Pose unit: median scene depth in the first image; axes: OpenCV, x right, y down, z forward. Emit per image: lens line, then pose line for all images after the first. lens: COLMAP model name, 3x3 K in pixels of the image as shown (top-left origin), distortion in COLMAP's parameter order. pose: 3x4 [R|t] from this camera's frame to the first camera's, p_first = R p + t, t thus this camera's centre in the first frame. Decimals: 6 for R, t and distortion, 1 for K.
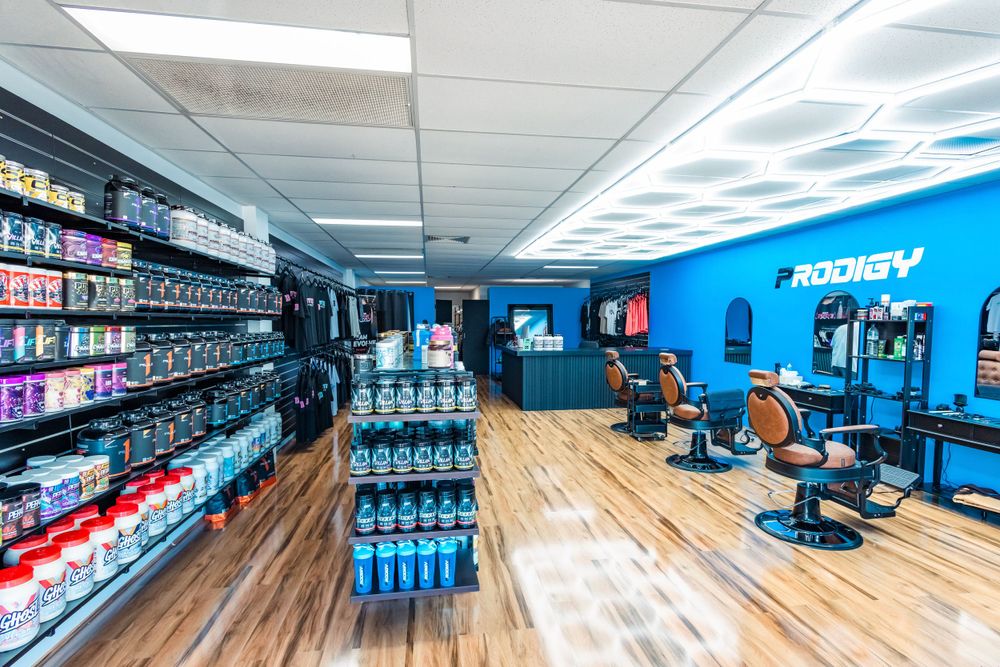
lens RADIAL K [[469.1, 0, 498.2], [0, 469.1, 330.2], [0, 0, 1]] dist [-0.000040, -0.000003]
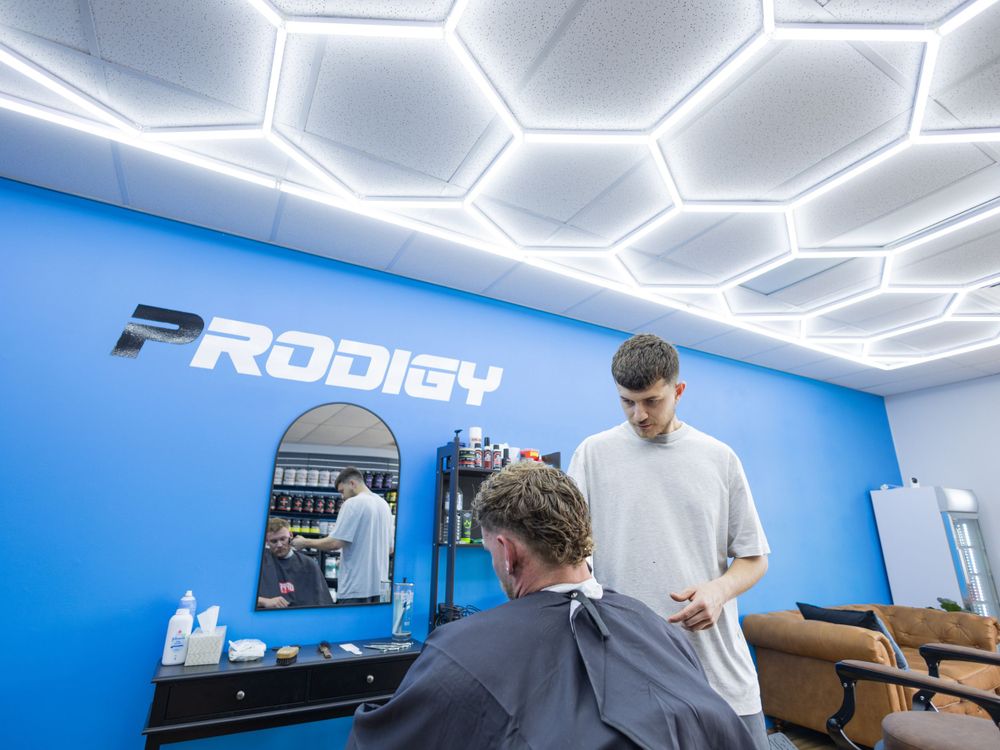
lens RADIAL K [[504.8, 0, 499.2], [0, 504.8, 374.7], [0, 0, 1]] dist [0.000459, 0.000021]
pose [[-0.355181, 0.274894, 0.893465, 0.236372], [0.008024, 0.956646, -0.291143, 0.038224], [-0.934763, -0.096239, -0.341988, 1.120678]]
